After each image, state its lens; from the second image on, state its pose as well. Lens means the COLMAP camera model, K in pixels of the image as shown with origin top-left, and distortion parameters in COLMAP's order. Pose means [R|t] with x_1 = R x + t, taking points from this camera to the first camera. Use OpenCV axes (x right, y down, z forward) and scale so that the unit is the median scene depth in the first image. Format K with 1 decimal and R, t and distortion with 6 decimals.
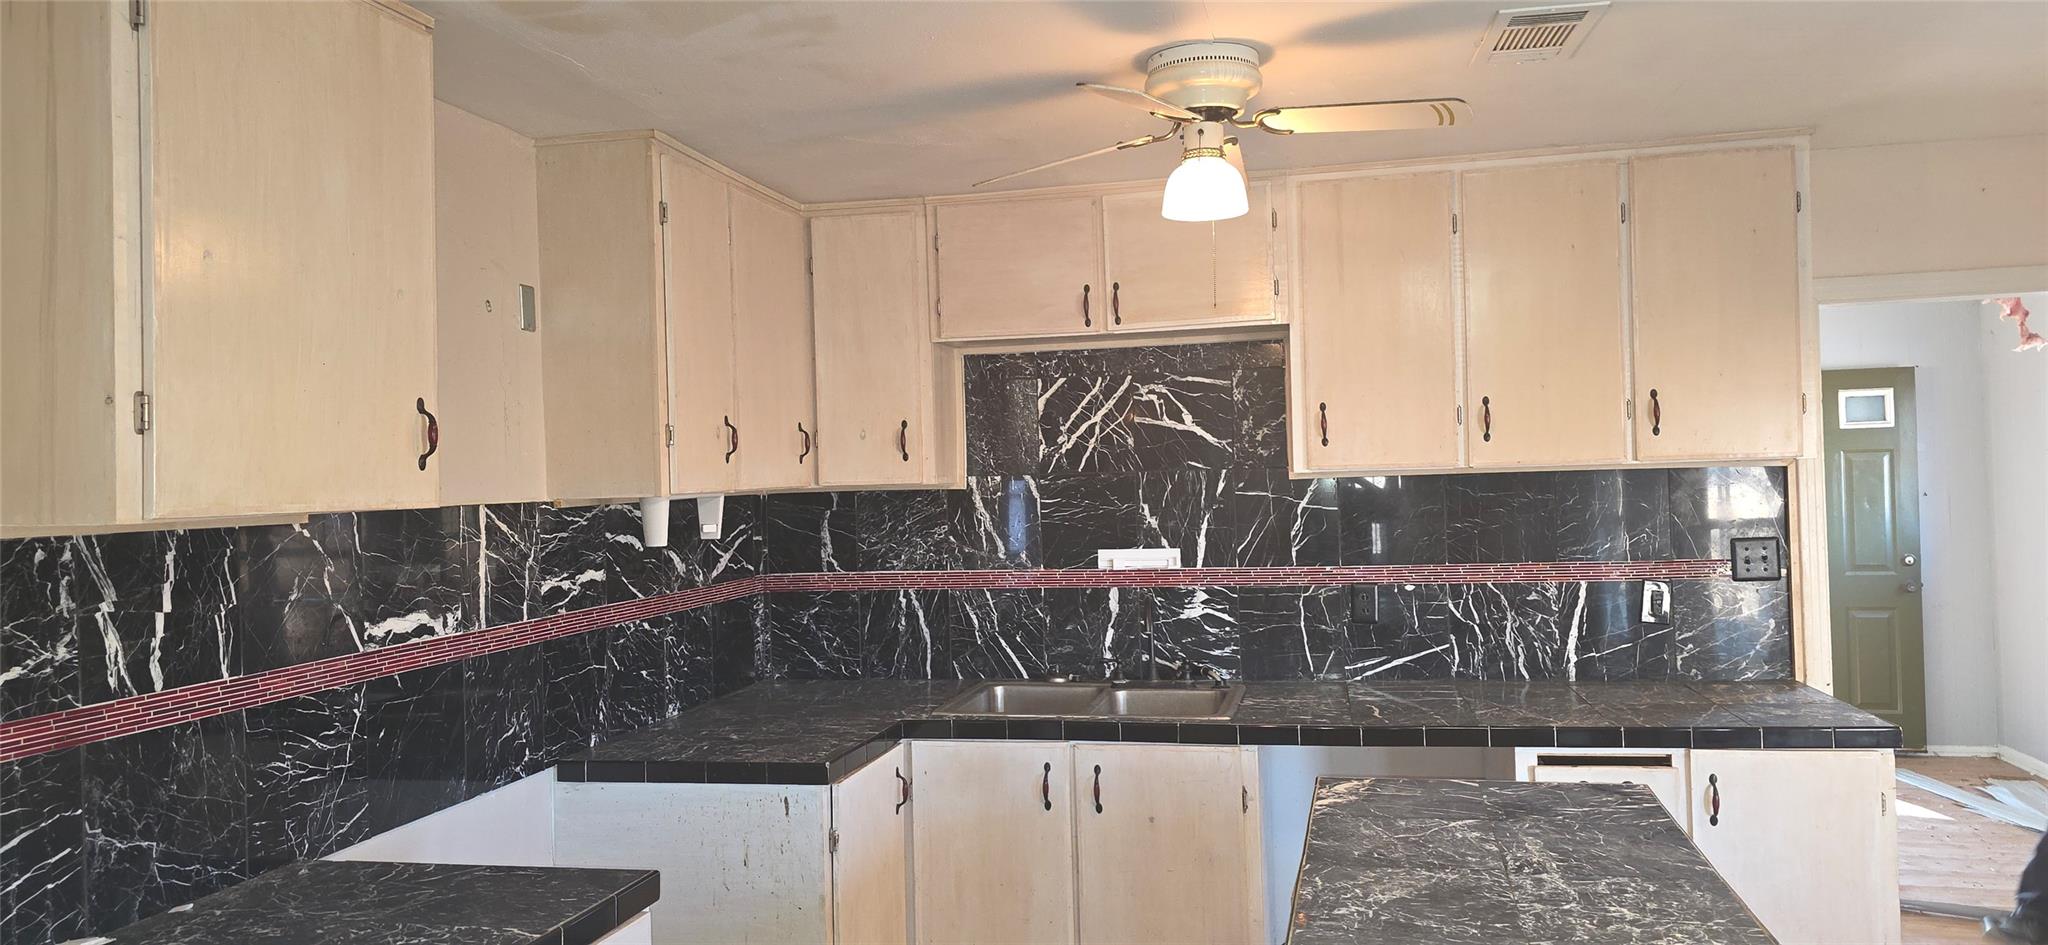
lens RADIAL K [[1374.8, 0, 992.9], [0, 1374.8, 467.8], [0, 0, 1]] dist [0.026799, -0.000329]
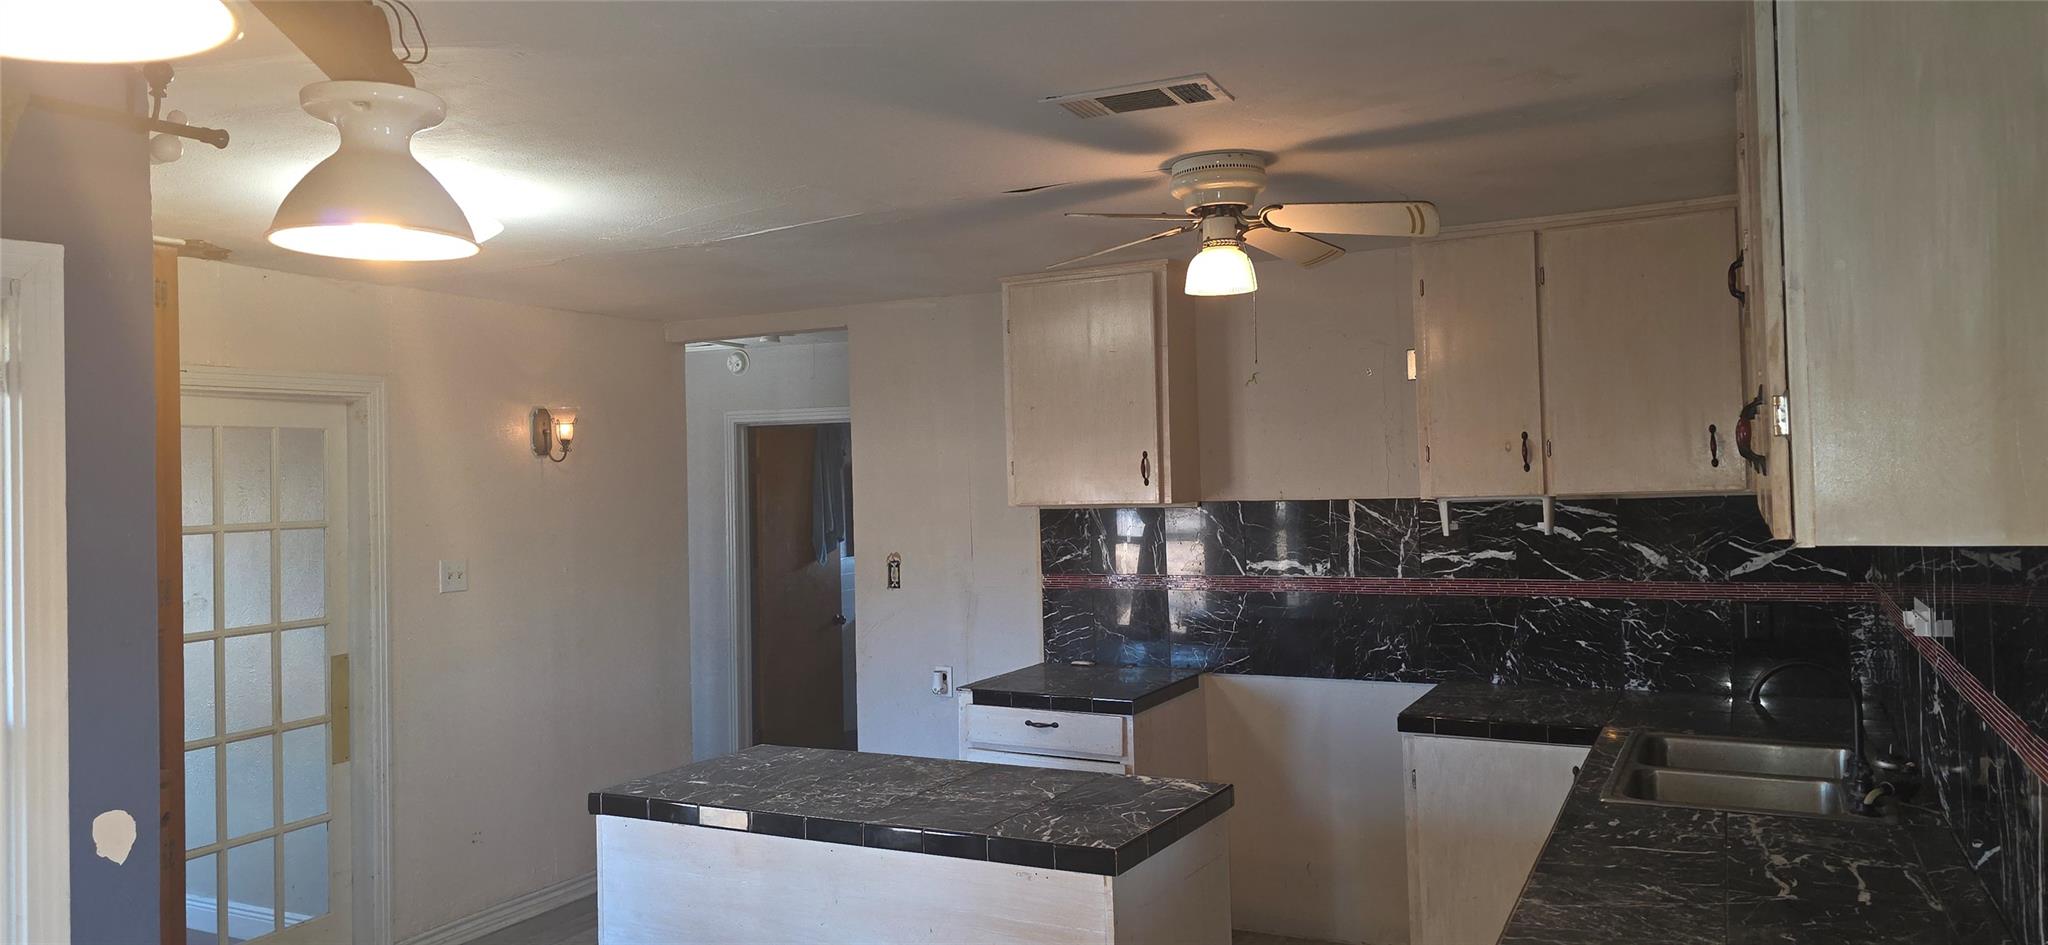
lens RADIAL K [[1374.8, 0, 992.9], [0, 1374.8, 467.8], [0, 0, 1]] dist [0.026799, -0.000329]
pose [[-0.266803, 0.019403, -0.963556, 1.199619], [0.036352, 0.999288, 0.010057, -0.038442], [0.963065, -0.032344, -0.267319, 0.969355]]
